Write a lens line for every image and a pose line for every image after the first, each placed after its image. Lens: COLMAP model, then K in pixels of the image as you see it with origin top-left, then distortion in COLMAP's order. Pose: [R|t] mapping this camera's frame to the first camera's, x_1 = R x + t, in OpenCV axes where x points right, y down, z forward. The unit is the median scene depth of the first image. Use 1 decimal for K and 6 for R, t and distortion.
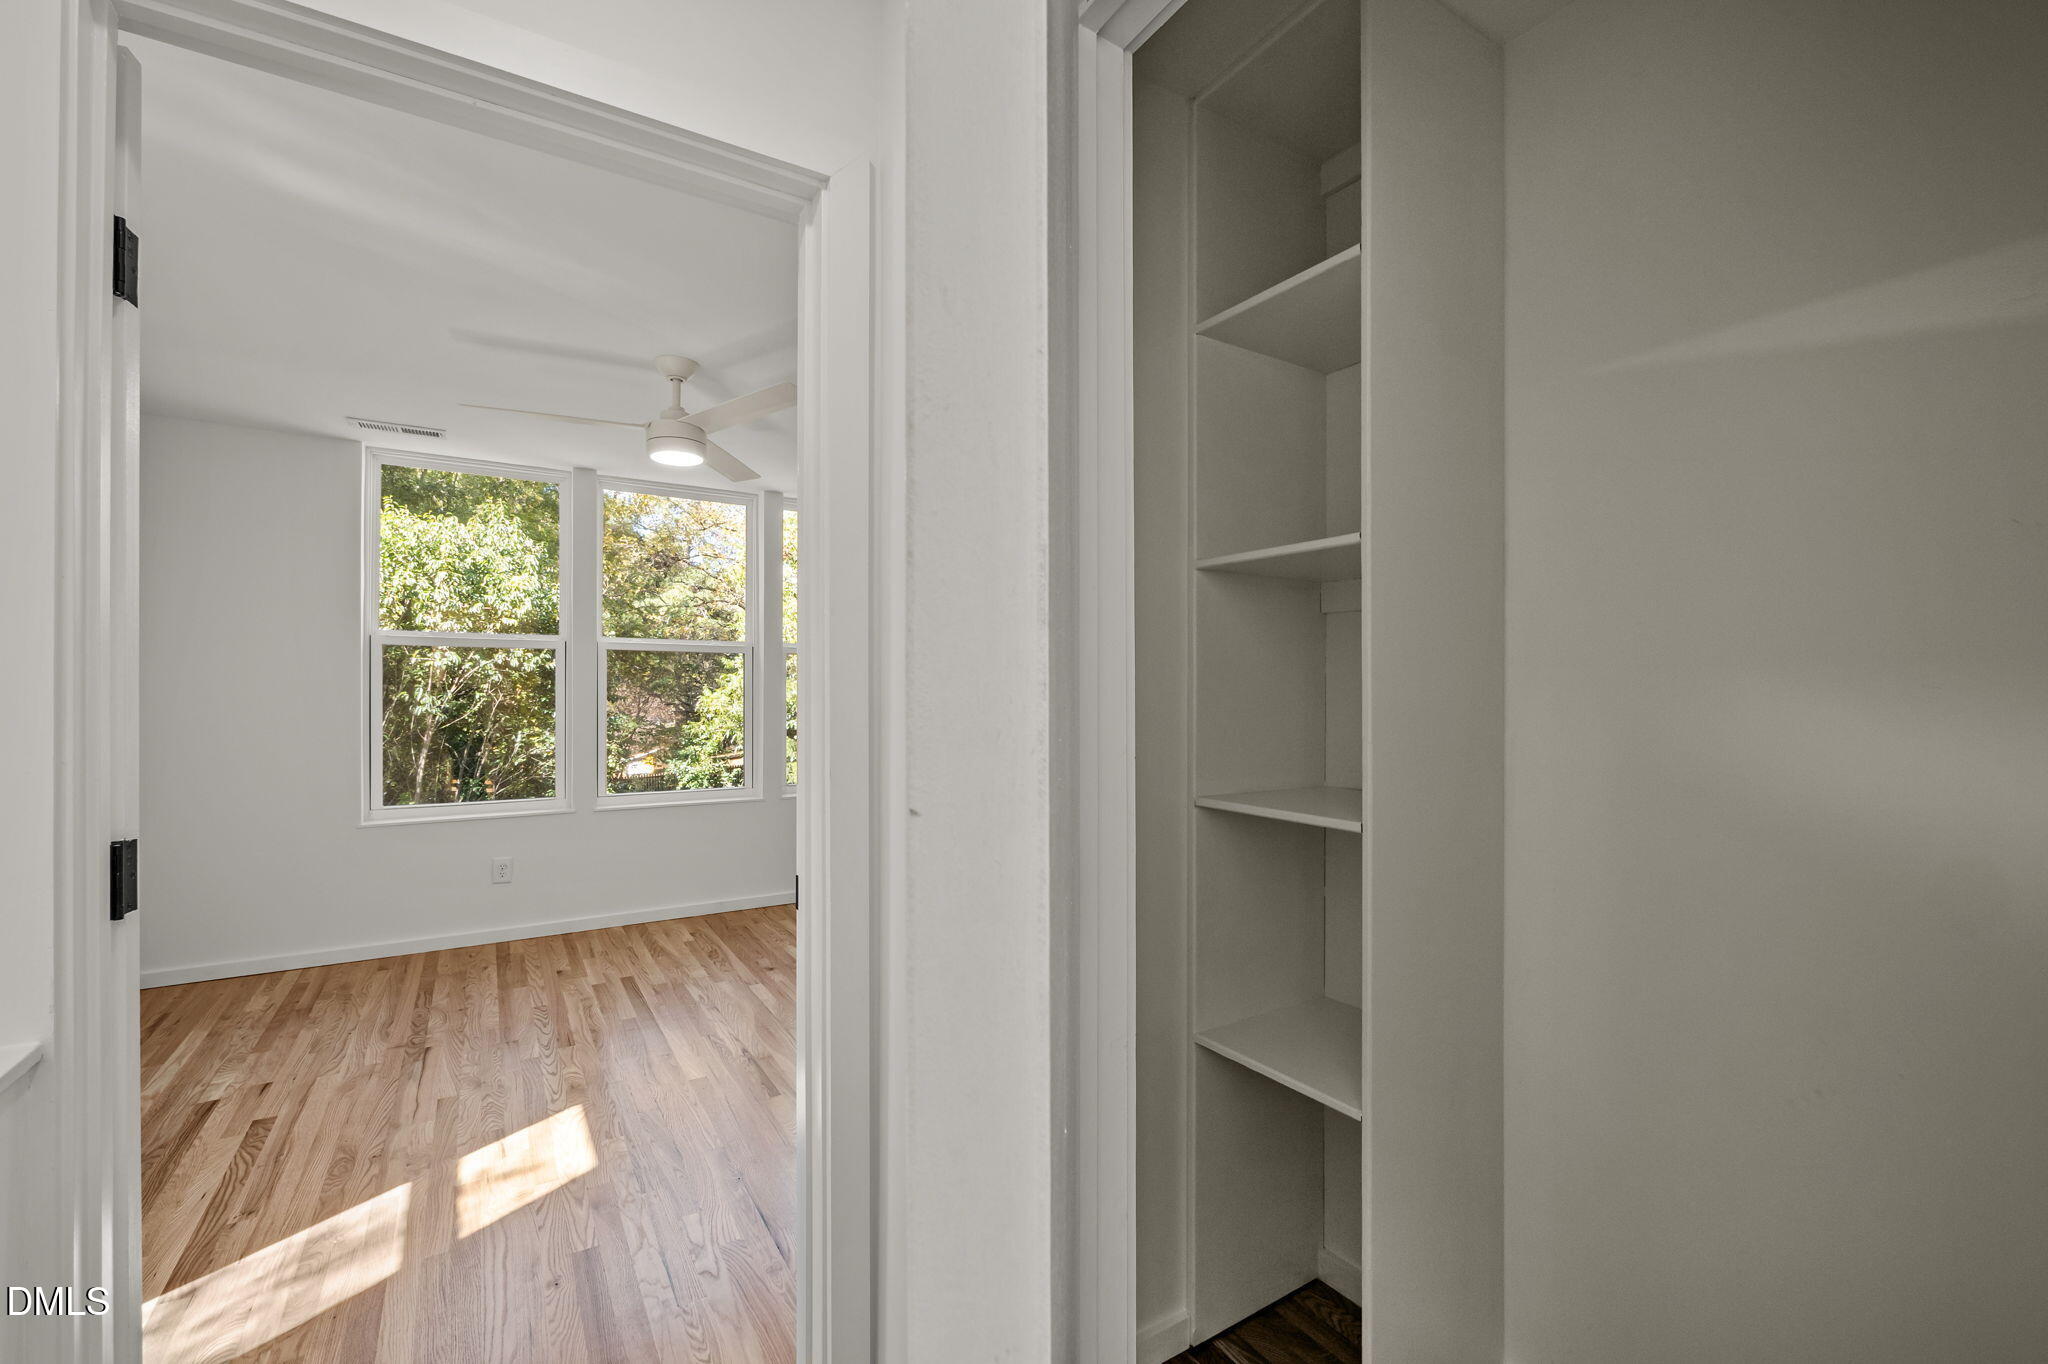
lens RADIAL K [[869.1, 0, 1019.9], [0, 869.1, 673.2], [0, 0, 1]] dist [-0.000734, 0.000284]
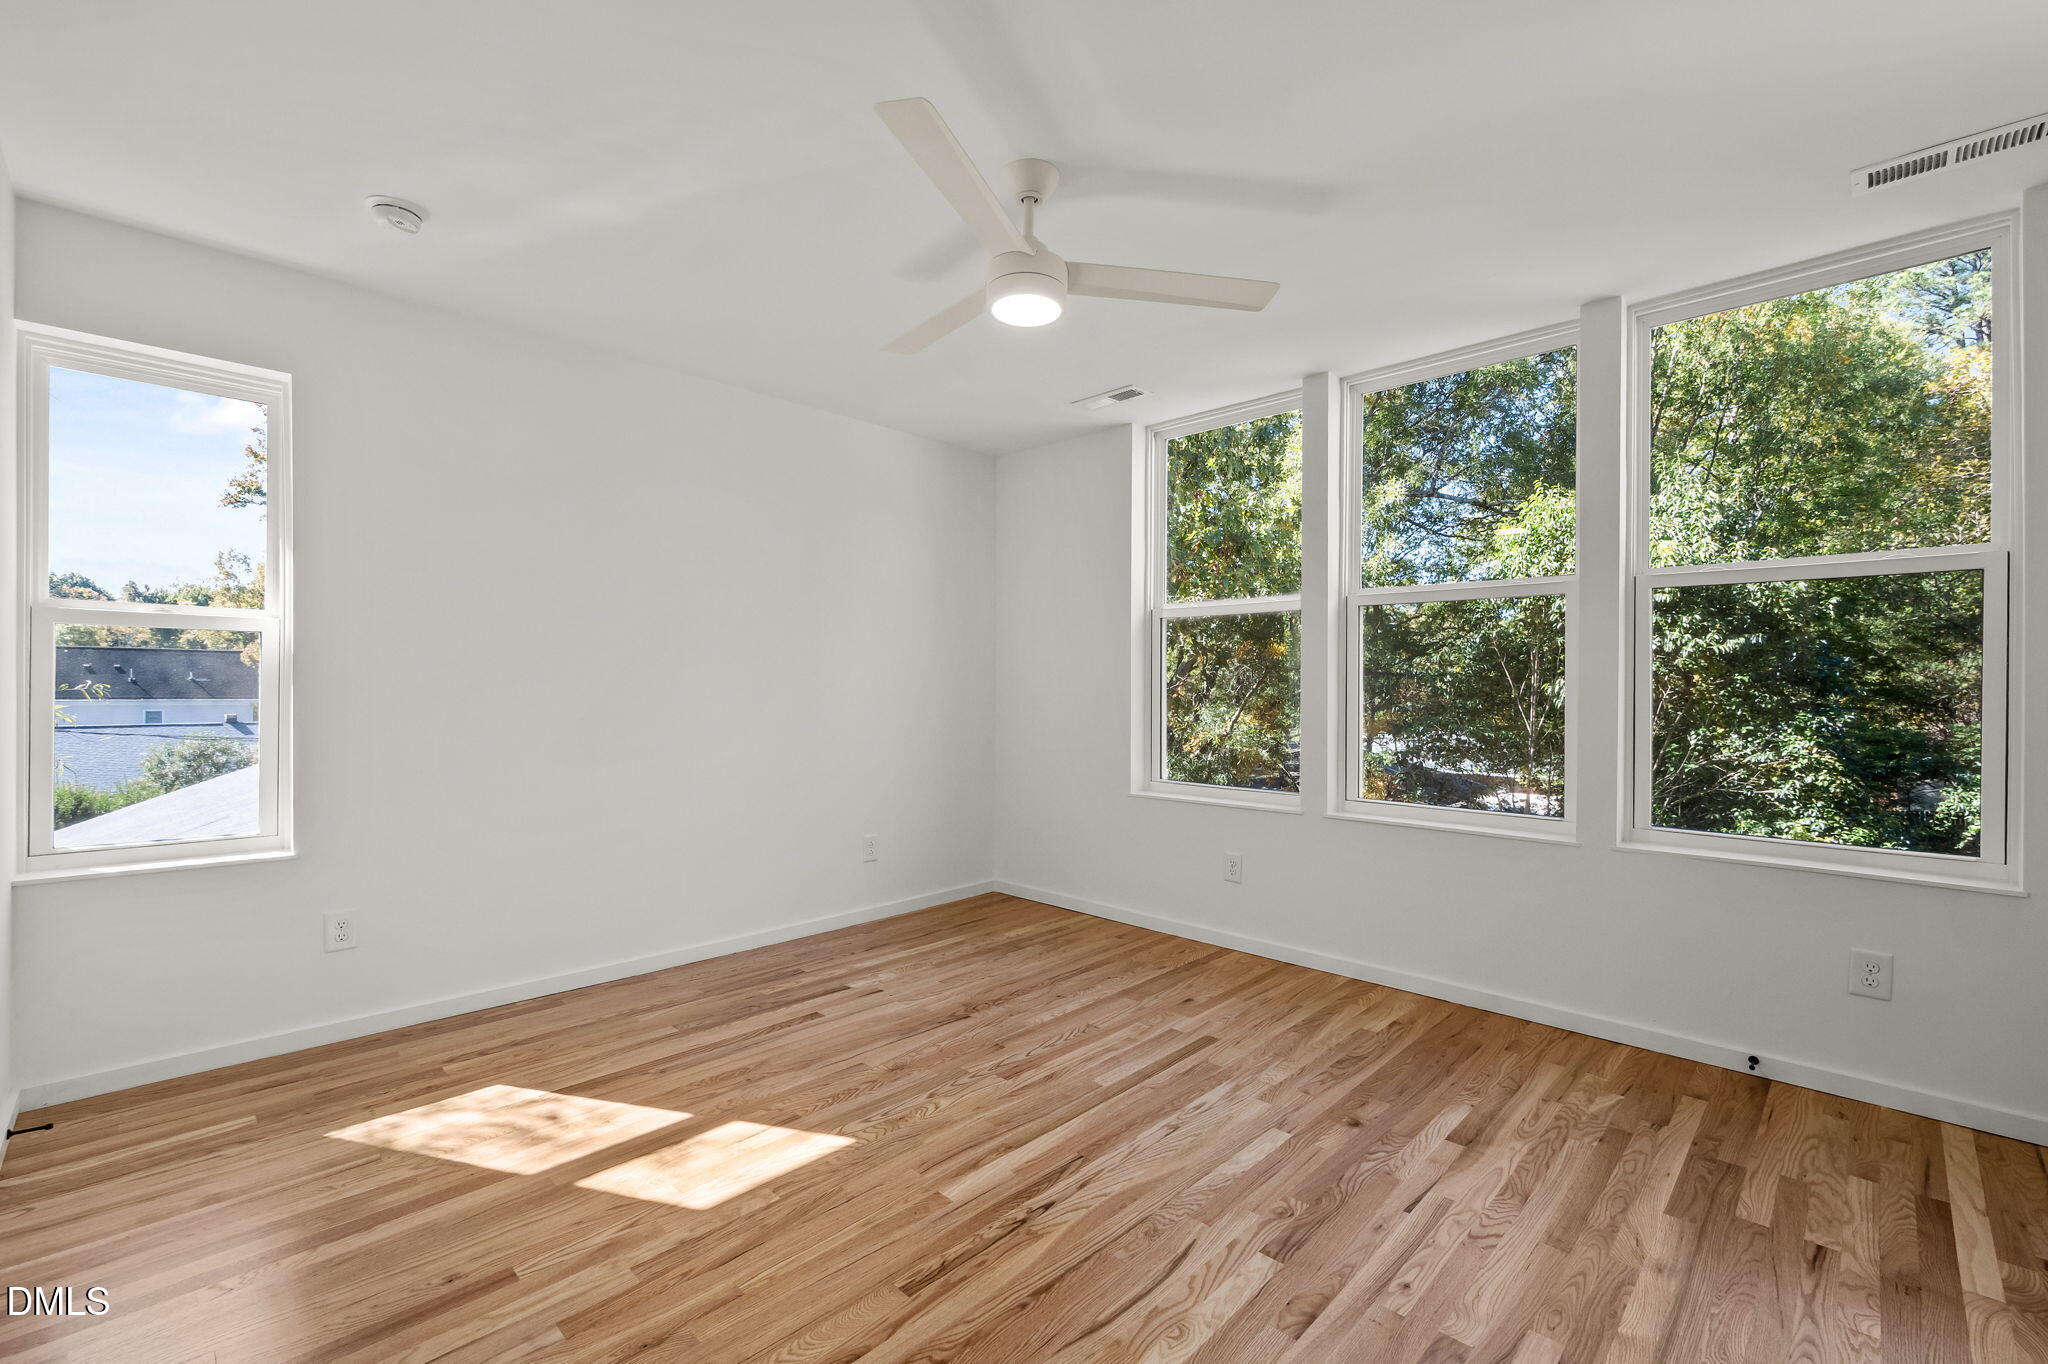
lens RADIAL K [[869.1, 0, 1019.9], [0, 869.1, 673.2], [0, 0, 1]] dist [-0.000734, 0.000284]
pose [[0.236578, -0.011460, -0.971545, 0.247716], [0.012987, 0.999878, -0.008632, 0.038671], [0.971526, -0.010575, 0.236698, 0.673862]]
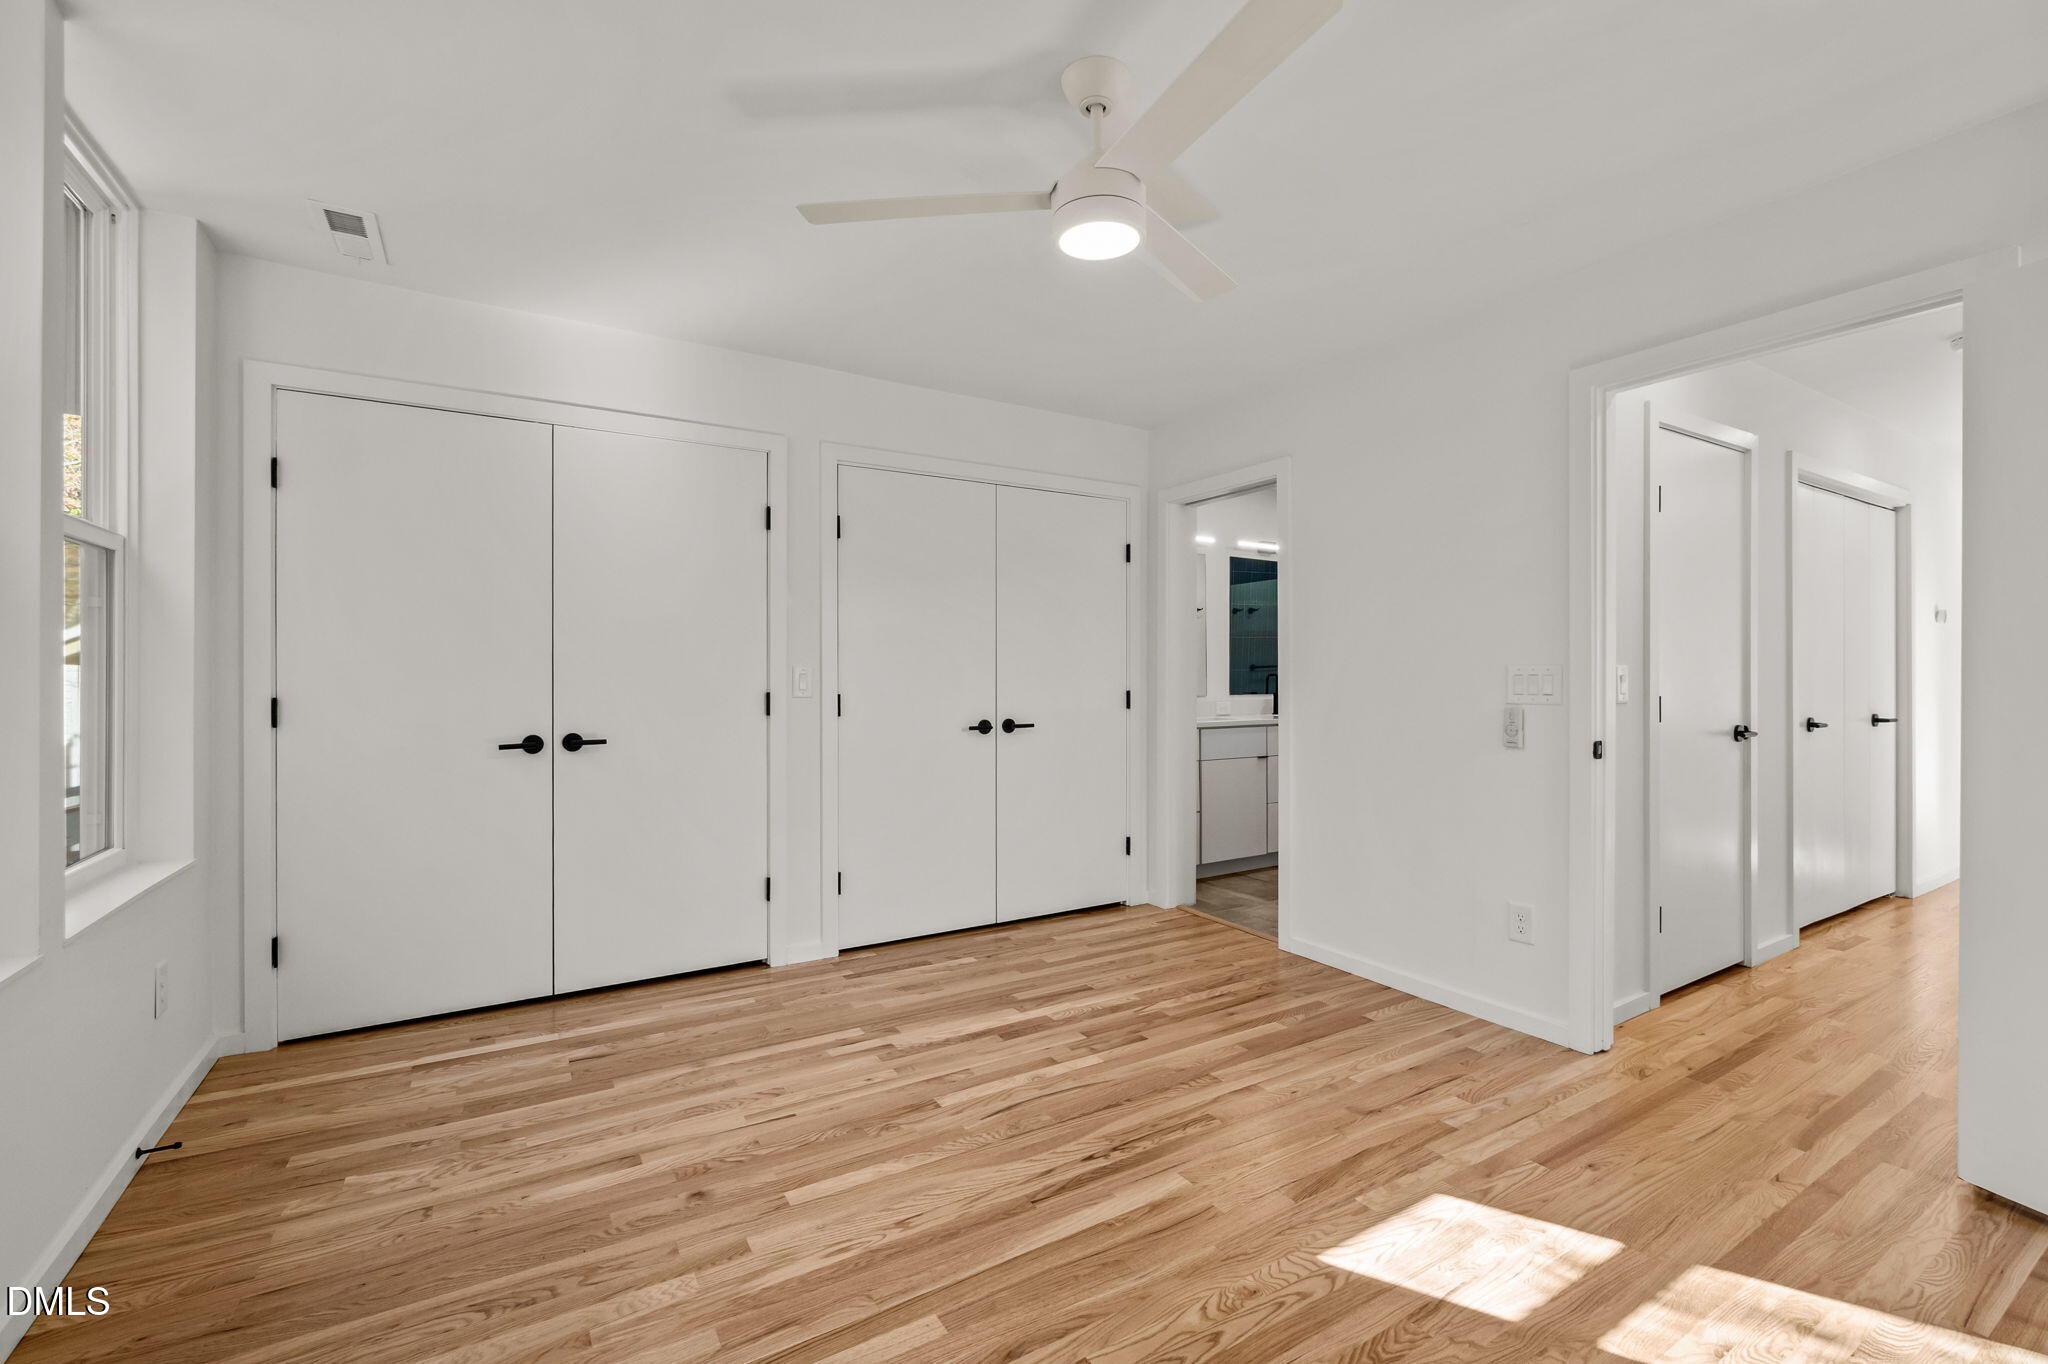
lens RADIAL K [[869.1, 0, 1019.9], [0, 869.1, 673.2], [0, 0, 1]] dist [-0.000734, 0.000284]
pose [[0.011838, 0.005189, 0.999916, -0.821662], [-0.020216, 0.999783, -0.004949, 0.041212], [-0.999726, -0.020156, 0.011941, 0.854028]]
